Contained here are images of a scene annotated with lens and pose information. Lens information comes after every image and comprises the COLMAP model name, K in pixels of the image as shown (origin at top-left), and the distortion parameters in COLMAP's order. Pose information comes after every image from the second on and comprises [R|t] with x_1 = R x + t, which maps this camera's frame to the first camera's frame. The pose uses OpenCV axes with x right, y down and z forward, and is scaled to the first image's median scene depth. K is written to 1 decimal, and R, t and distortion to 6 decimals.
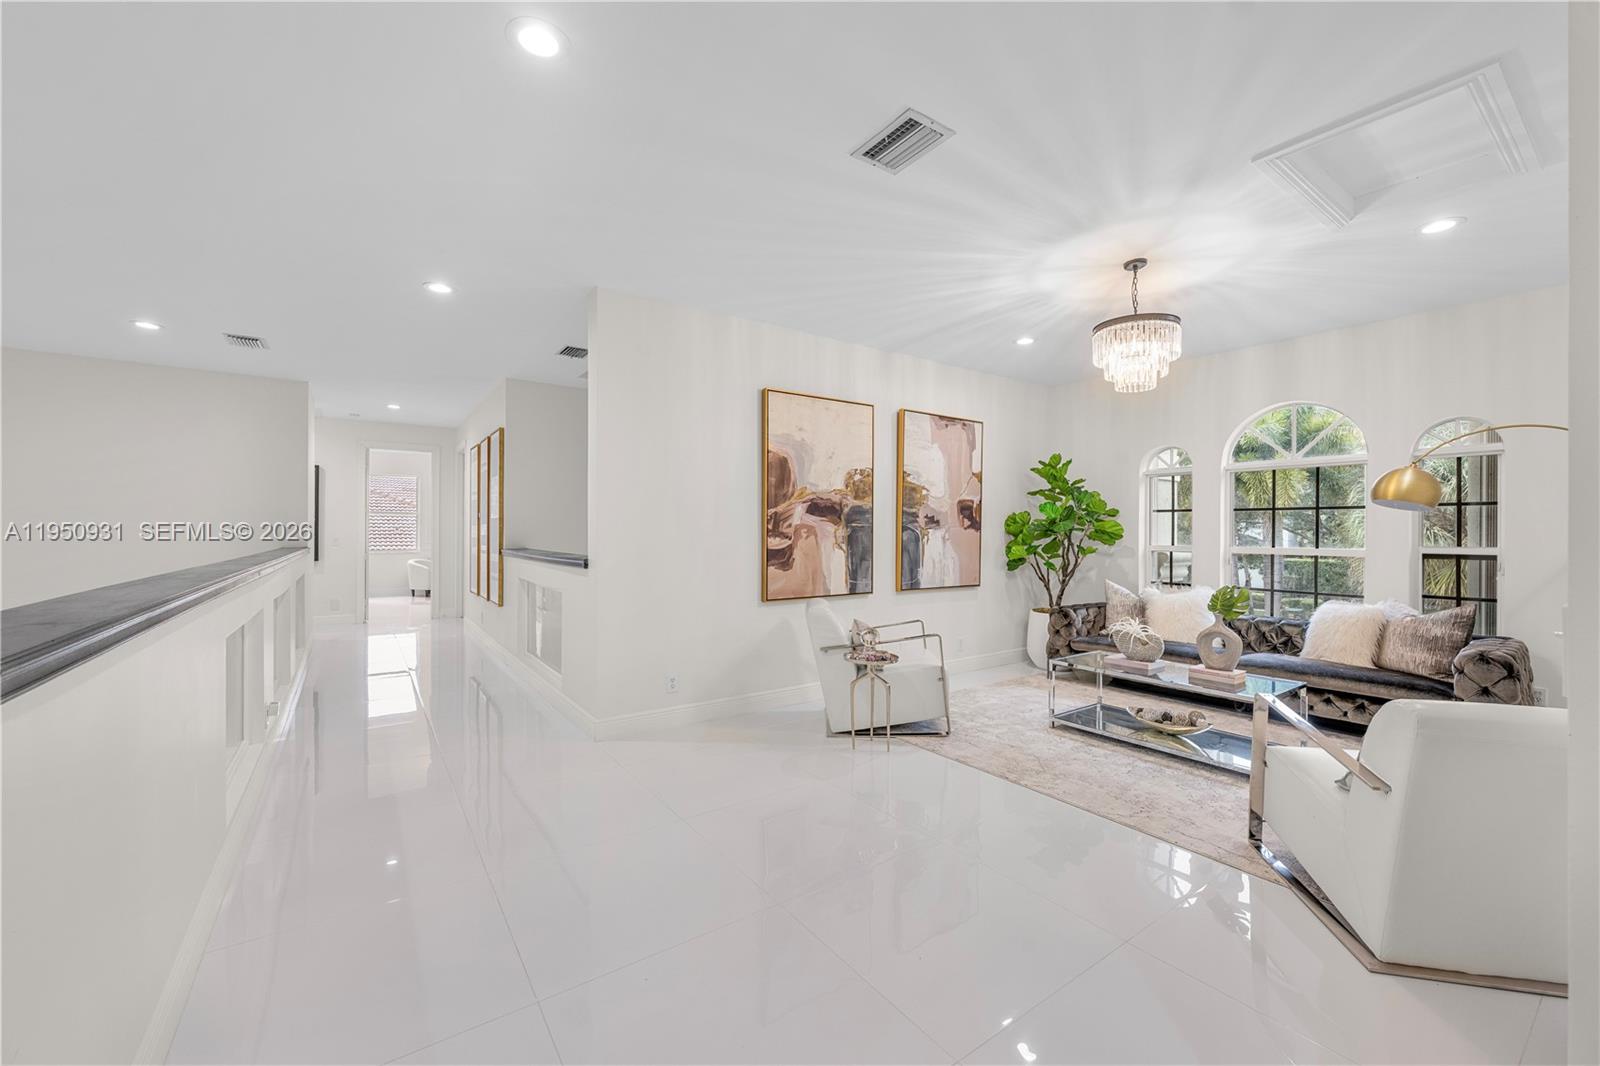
lens RADIAL K [[641.3, 0, 790.5], [0, 641.3, 536.9], [0, 0, 1]] dist [-0.004045, -0.000345]
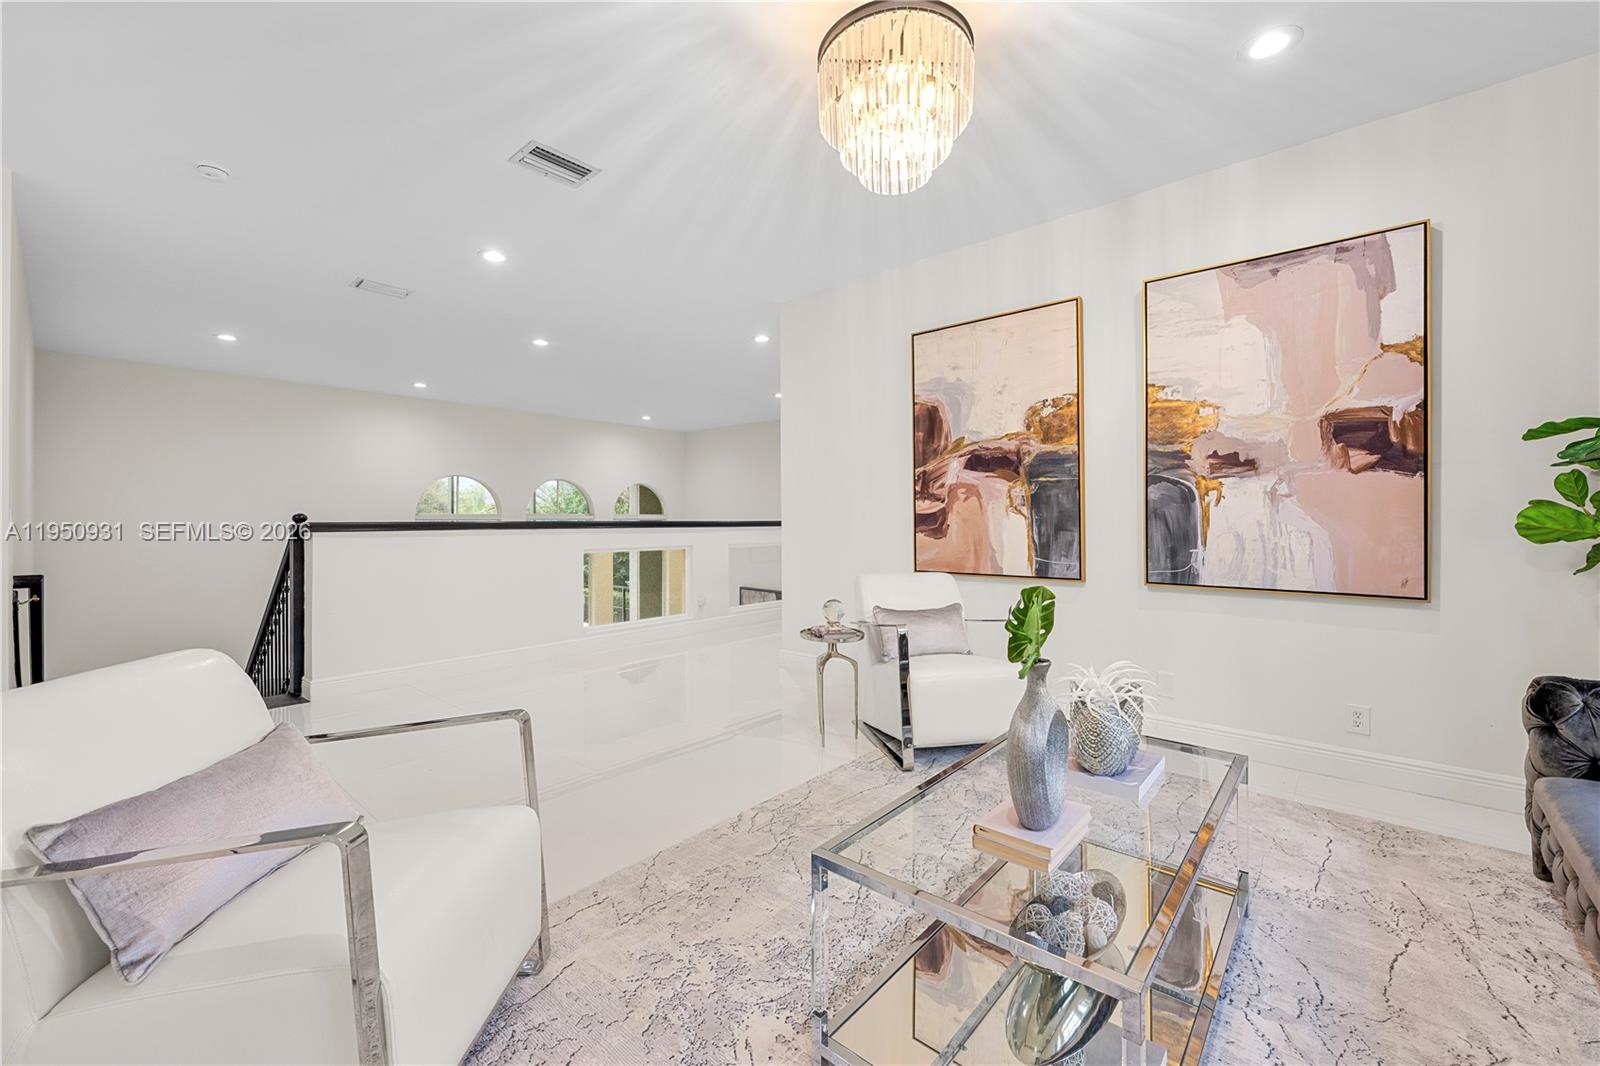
lens RADIAL K [[641.3, 0, 790.6], [0, 641.3, 523.3], [0, 0, 1]] dist [-0.004045, -0.000345]
pose [[0.240644, 0.004788, -0.970602, 0.727450], [0.000852, 0.999986, 0.005144, 0.025941], [0.970613, -0.002065, 0.240637, 0.570215]]
